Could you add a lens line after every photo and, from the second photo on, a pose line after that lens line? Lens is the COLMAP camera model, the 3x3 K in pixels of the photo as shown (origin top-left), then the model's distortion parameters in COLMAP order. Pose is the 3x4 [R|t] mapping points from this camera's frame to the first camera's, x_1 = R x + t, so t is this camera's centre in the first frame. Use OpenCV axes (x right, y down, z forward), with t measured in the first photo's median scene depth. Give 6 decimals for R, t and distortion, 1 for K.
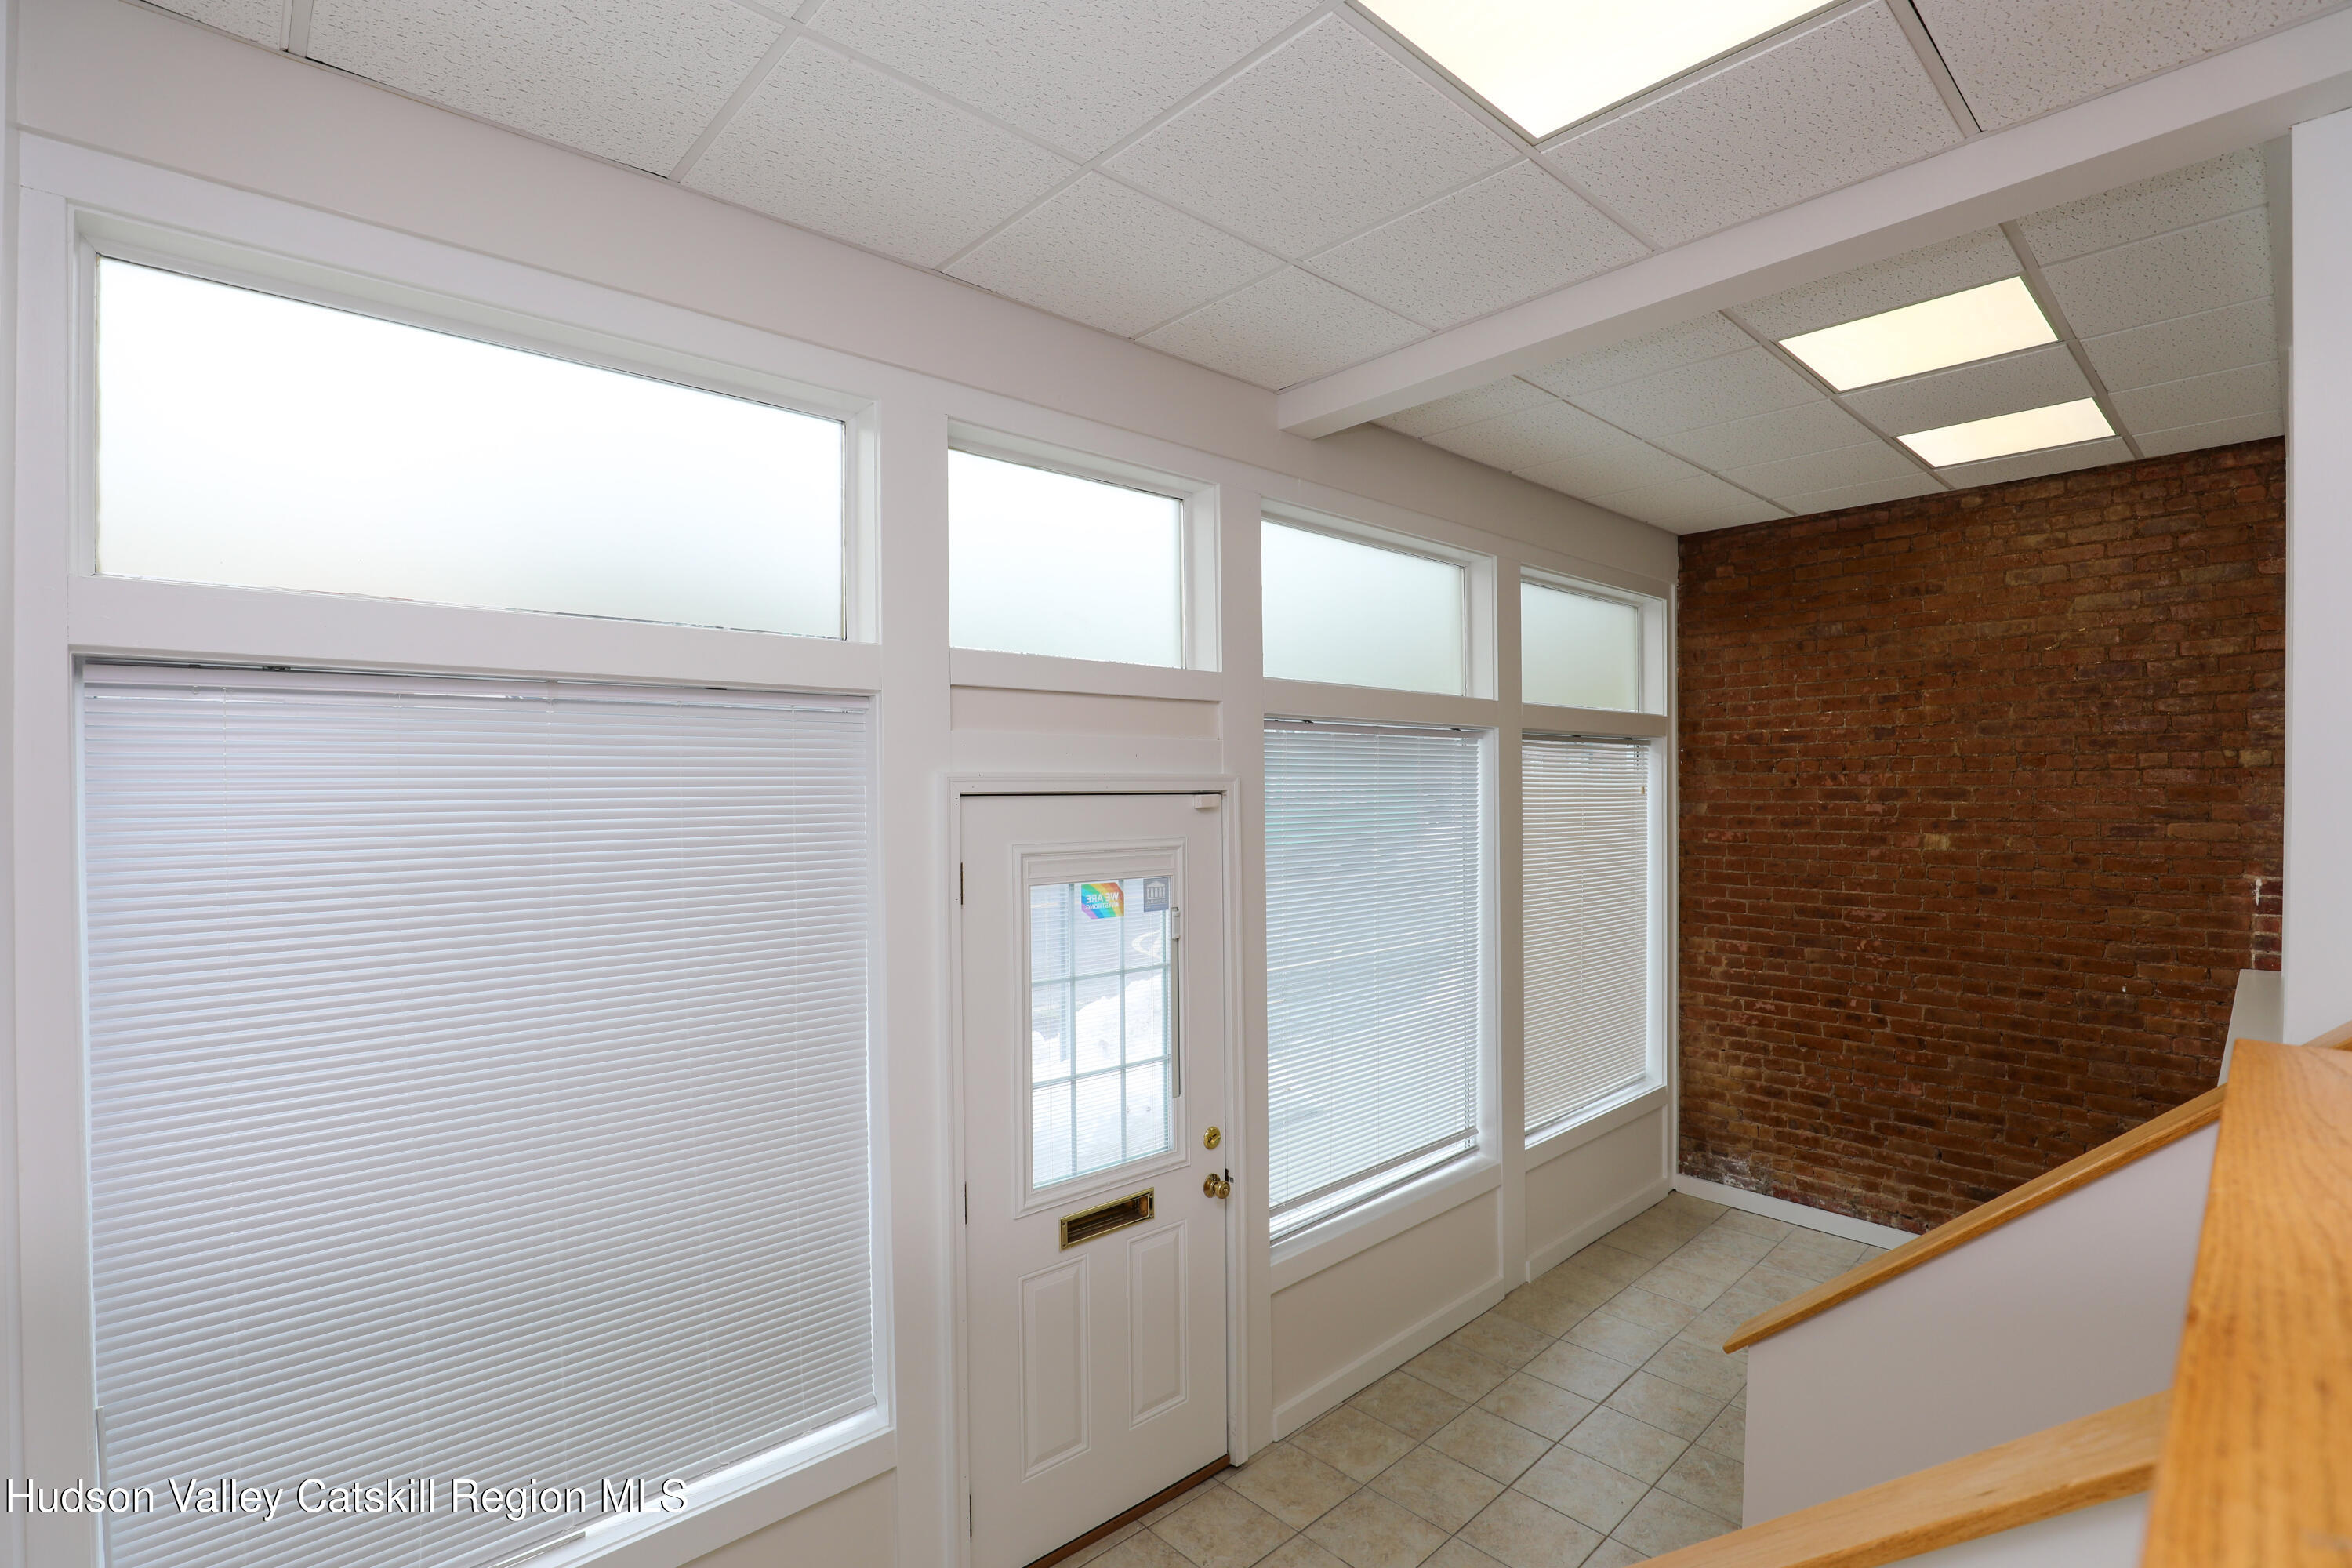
lens RADIAL K [[1075.4, 0, 1160.9], [0, 1075.4, 794.6], [0, 0, 1]] dist [-0.038416, 0.008150]
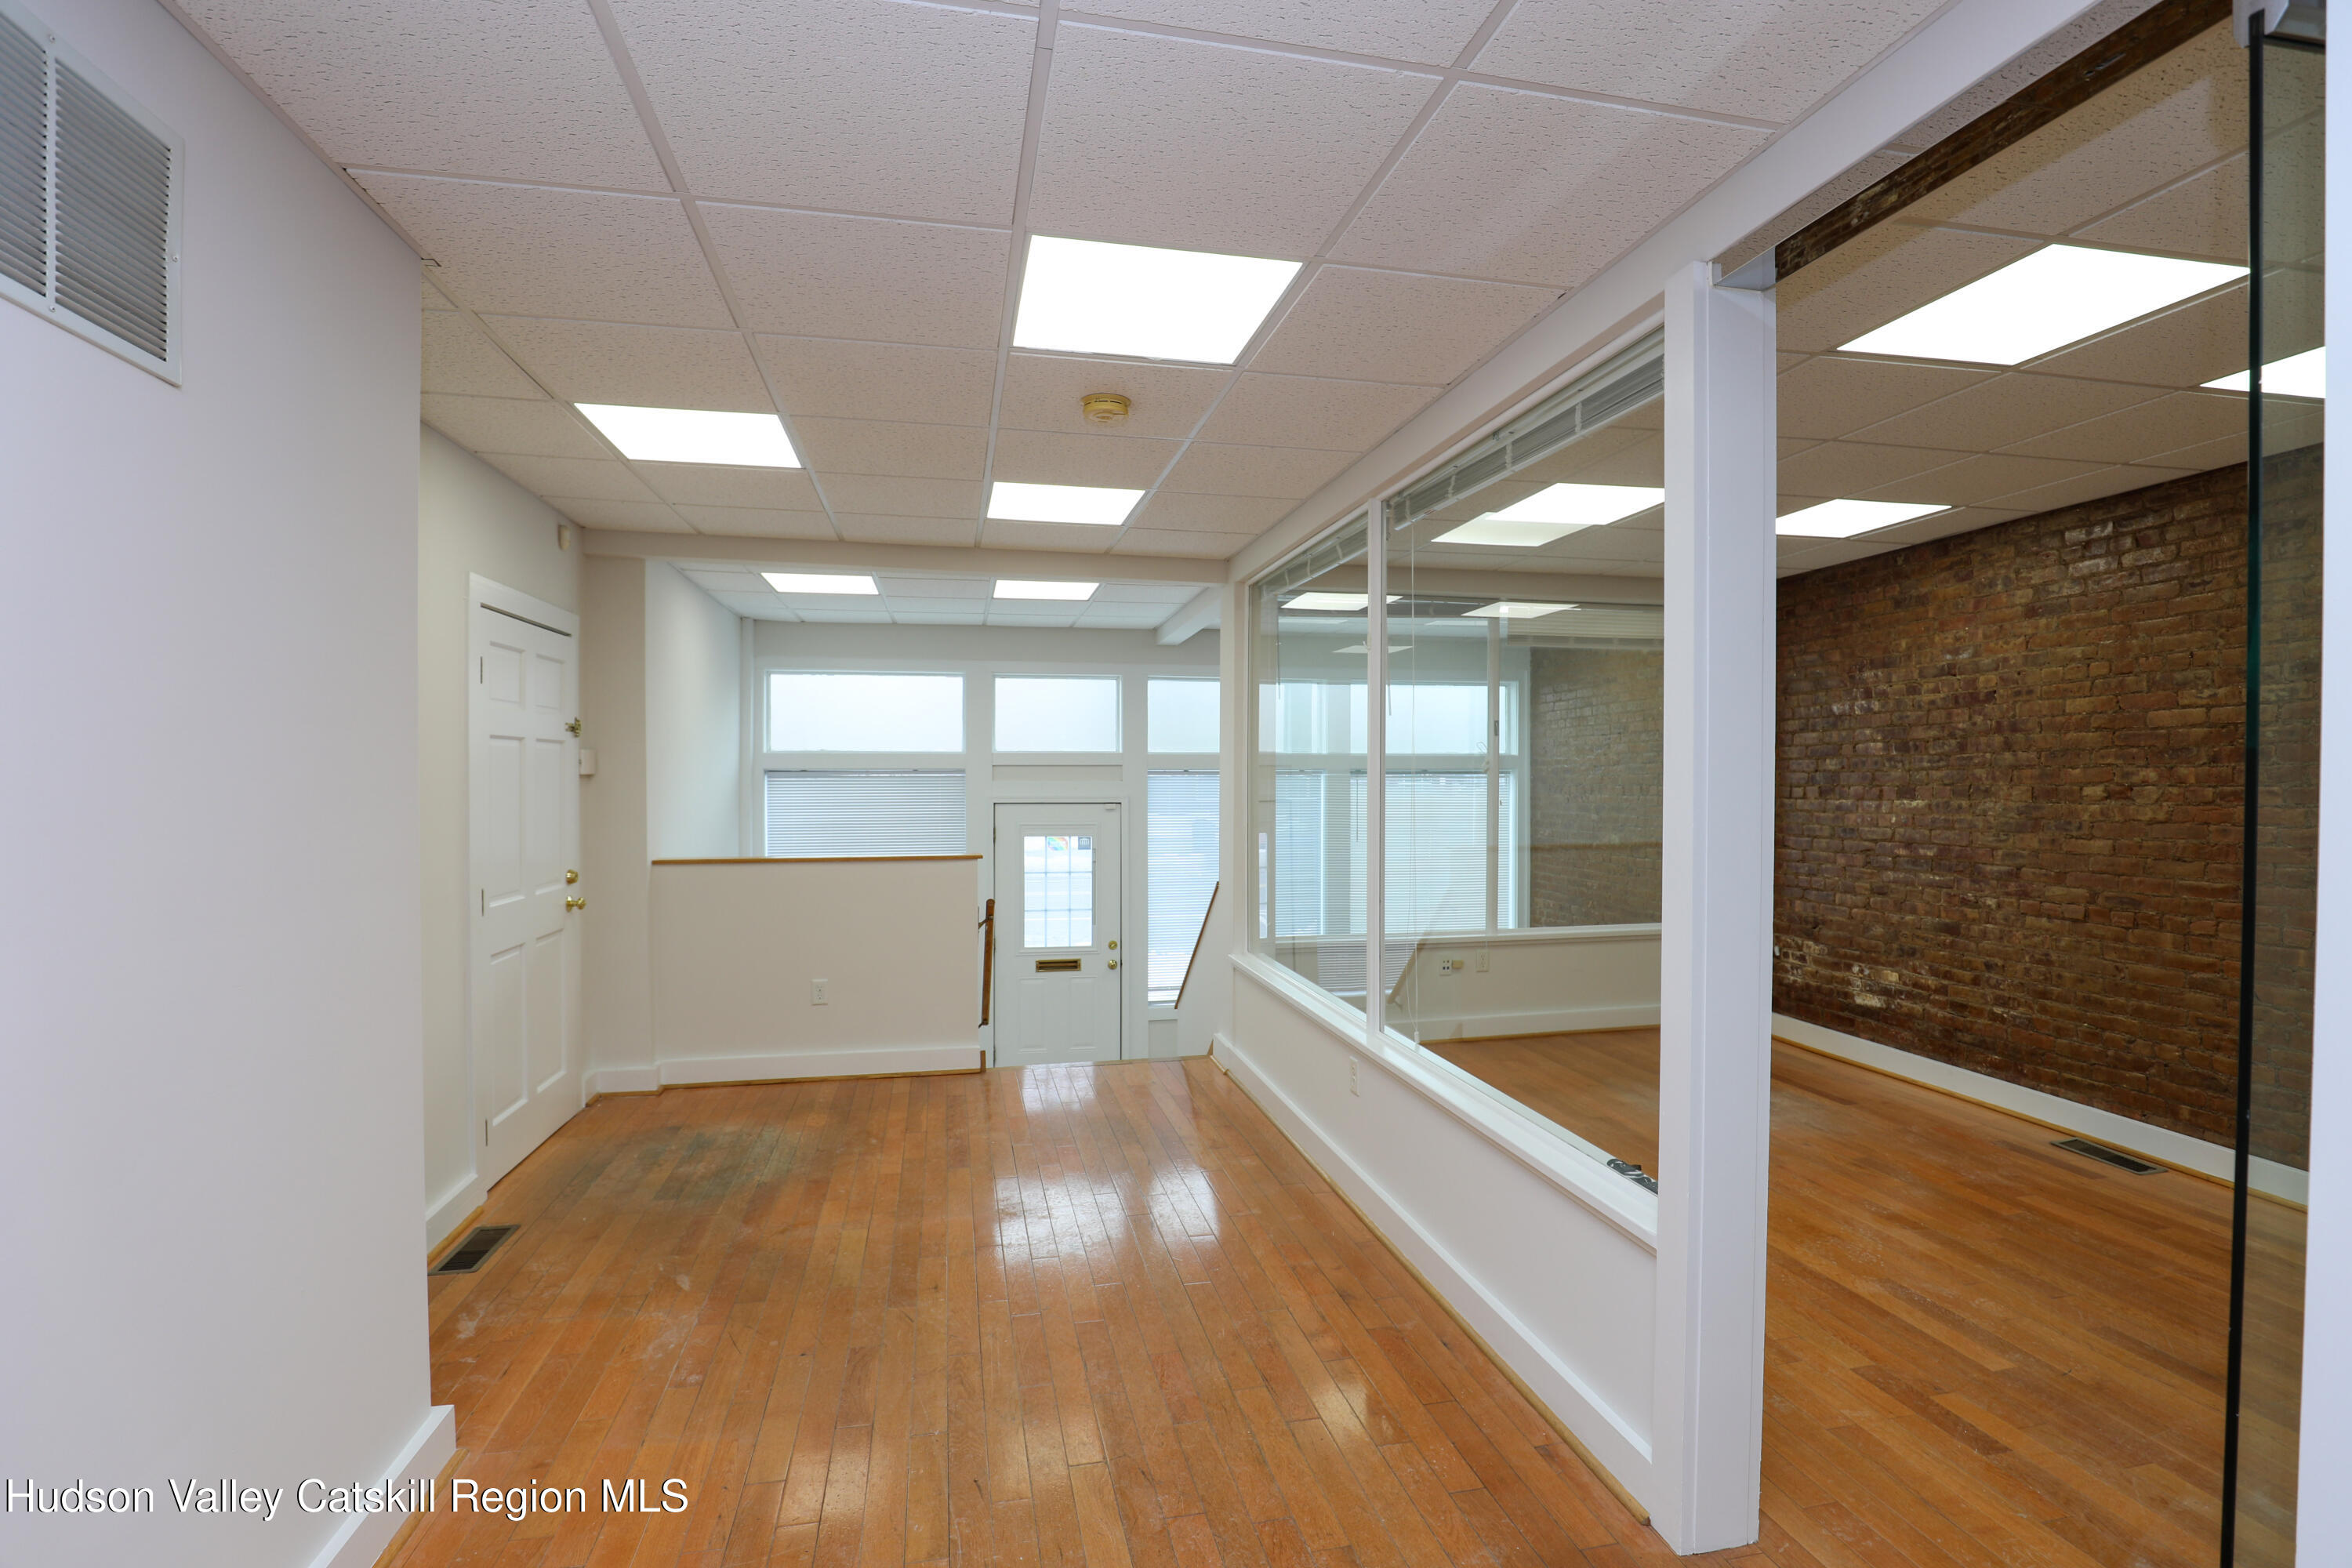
lens RADIAL K [[1075.4, 0, 1166.8], [0, 1075.4, 788.8], [0, 0, 1]] dist [-0.038416, 0.008150]
pose [[0.857663, 0.010863, -0.514098, 0.978861], [-0.009763, 0.999941, 0.004842, -0.032414], [0.514120, 0.000866, 0.857718, -0.714902]]
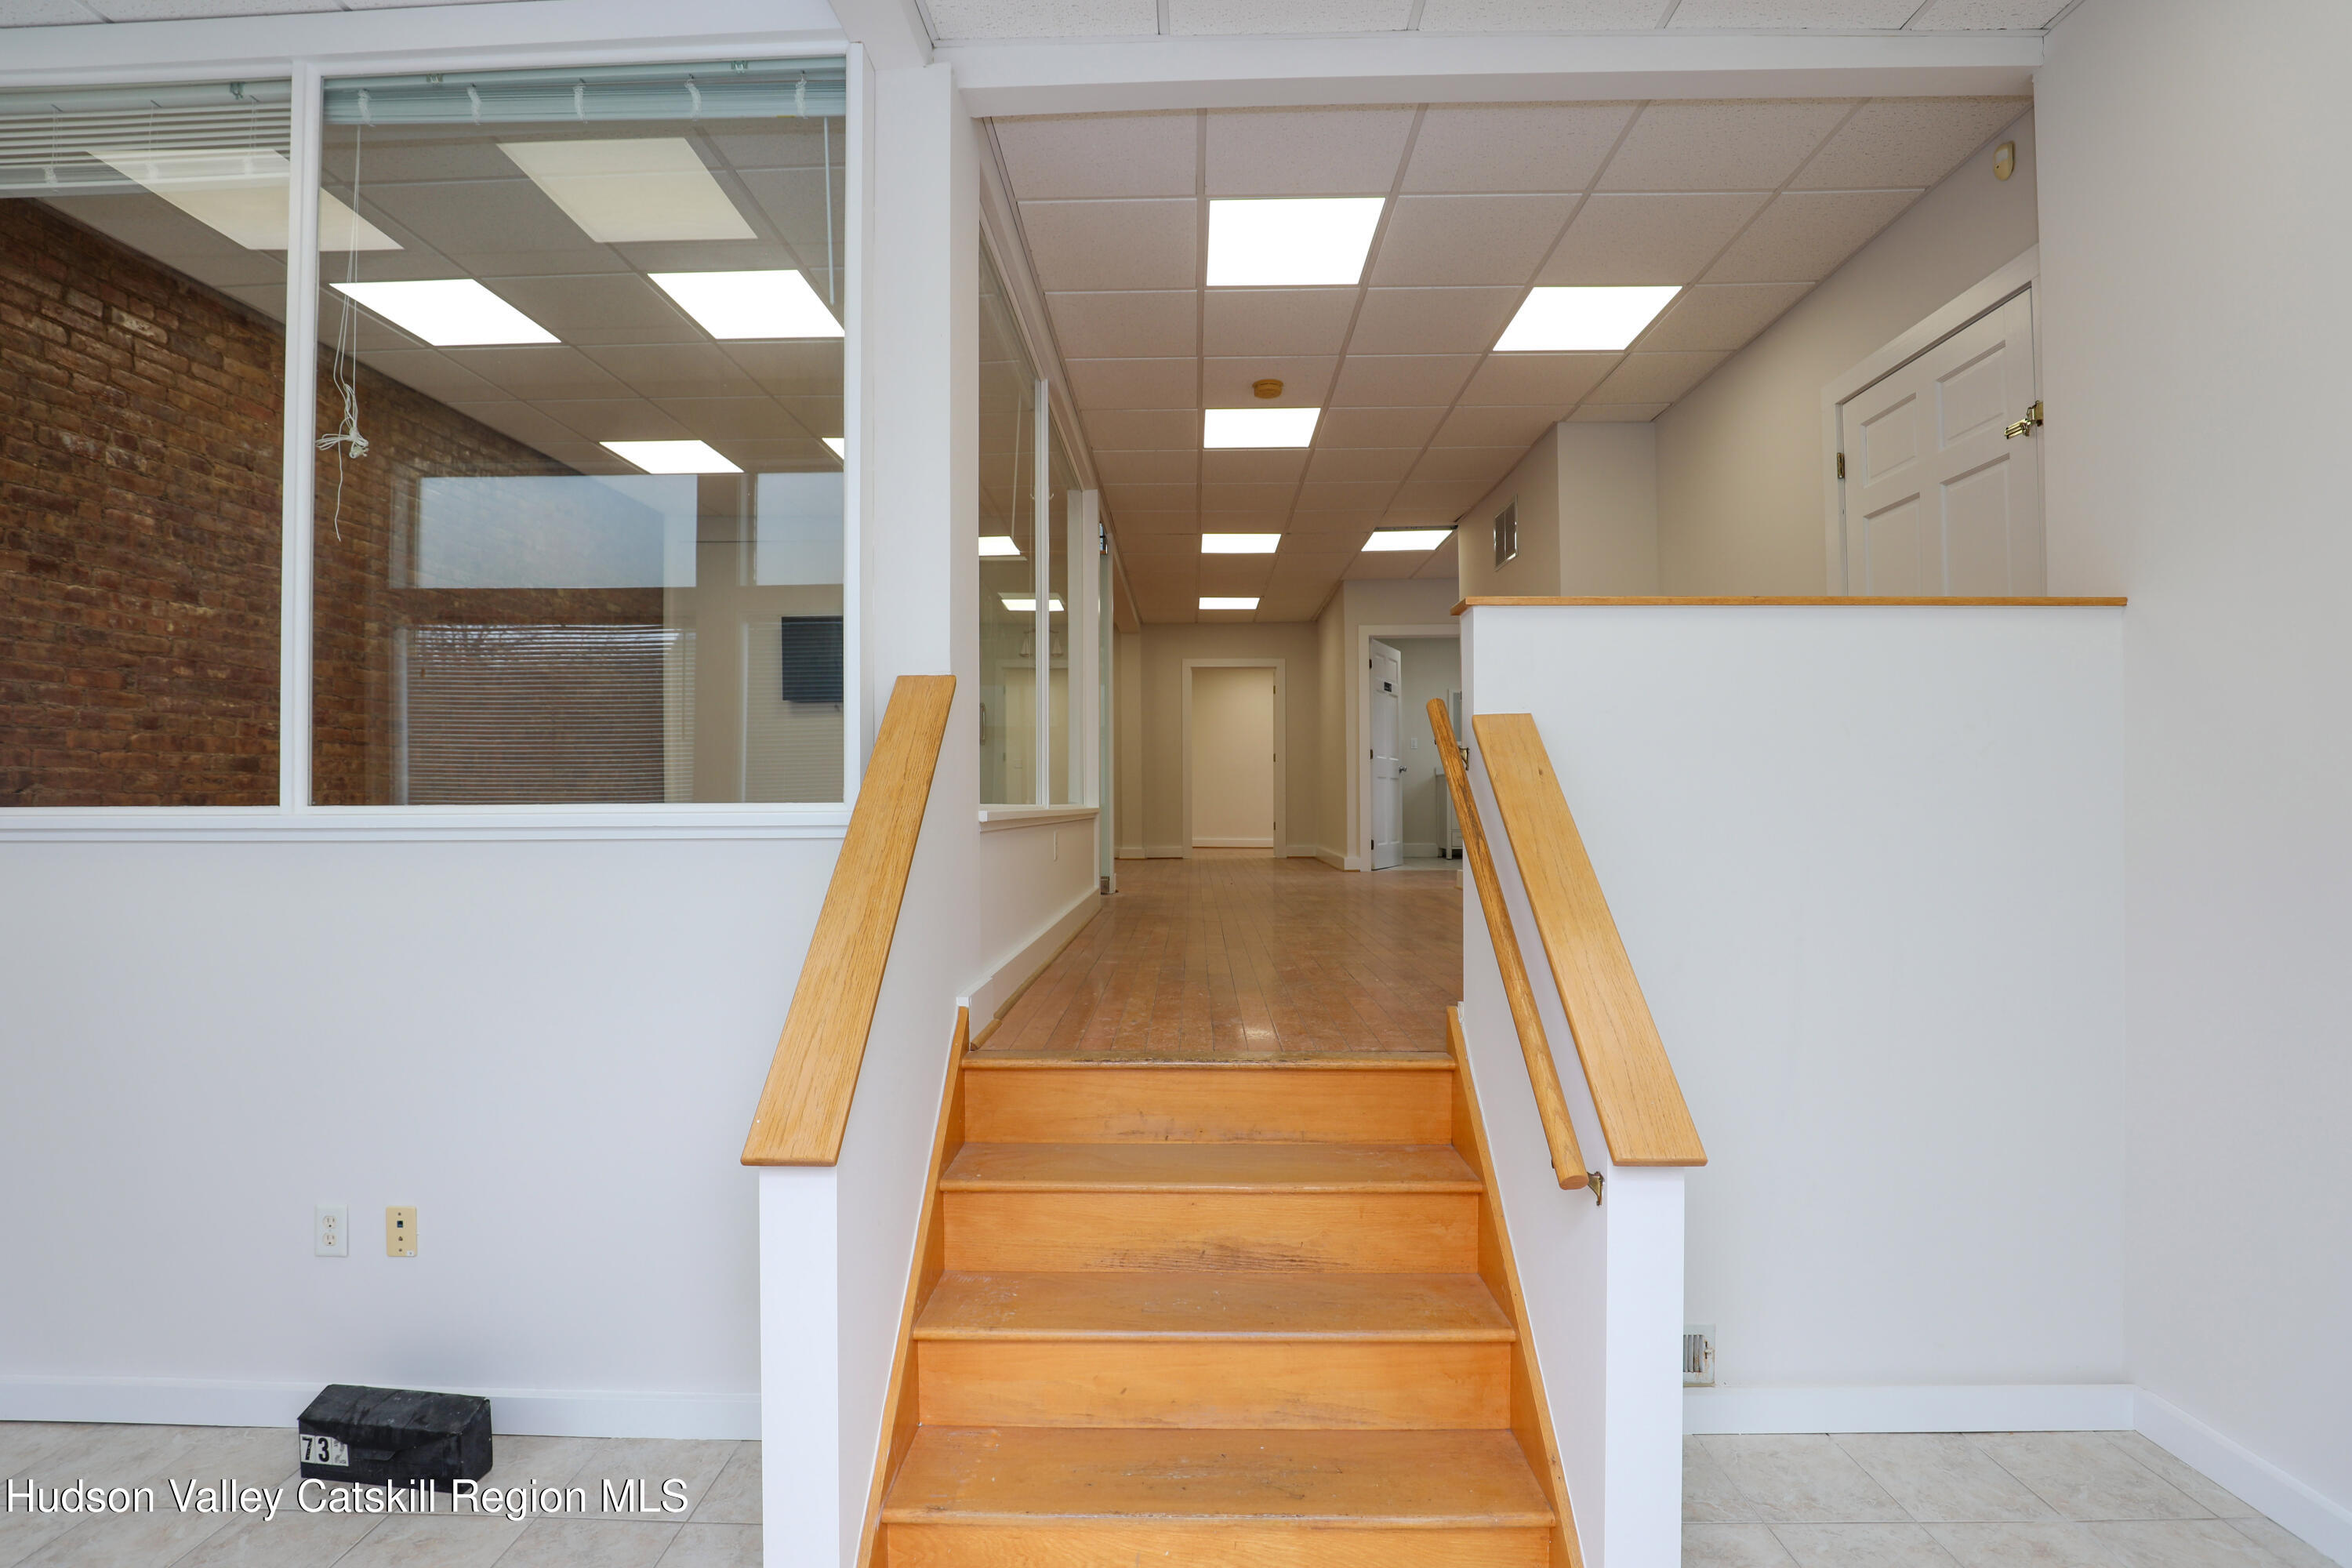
lens RADIAL K [[1075.4, 0, 1168.3], [0, 1075.4, 790.9], [0, 0, 1]] dist [-0.038416, 0.008150]
pose [[-0.719598, 0.014869, 0.694232, -0.060218], [0.016773, 0.999851, -0.004029, 0.141733], [-0.694189, 0.008745, -0.719740, 0.672858]]
